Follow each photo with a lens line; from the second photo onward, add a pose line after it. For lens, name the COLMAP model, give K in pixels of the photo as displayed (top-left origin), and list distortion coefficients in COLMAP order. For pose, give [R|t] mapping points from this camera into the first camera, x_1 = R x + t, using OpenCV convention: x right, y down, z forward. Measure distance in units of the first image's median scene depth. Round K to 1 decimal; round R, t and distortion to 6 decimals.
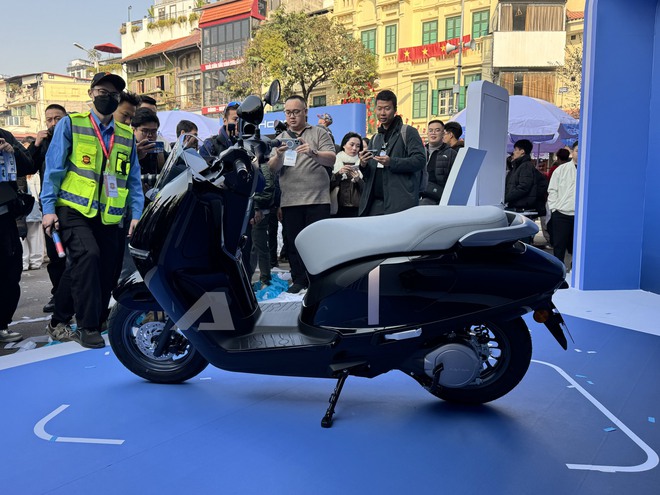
lens RADIAL K [[547.1, 0, 328.1], [0, 547.1, 243.6], [0, 0, 1]] dist [0.050155, -0.023824]
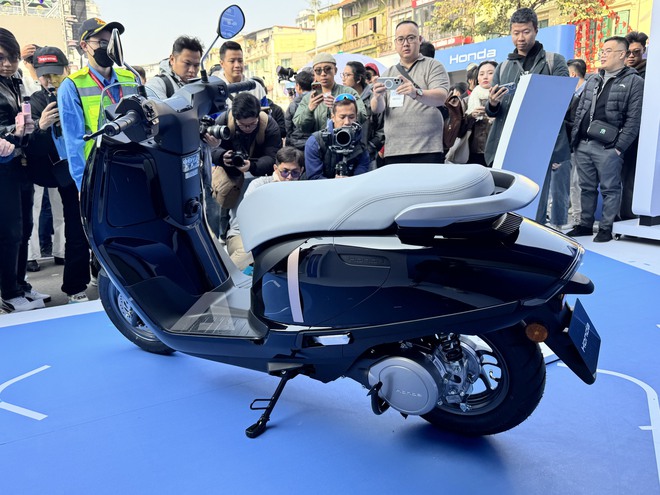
lens RADIAL K [[547.1, 0, 332.3], [0, 547.1, 252.0], [0, 0, 1]] dist [0.050155, -0.023824]
pose [[0.931121, 0.053224, -0.360805, 0.164194], [-0.010885, 0.992909, 0.118378, -0.017403], [0.364547, -0.106296, 0.925098, 0.128524]]
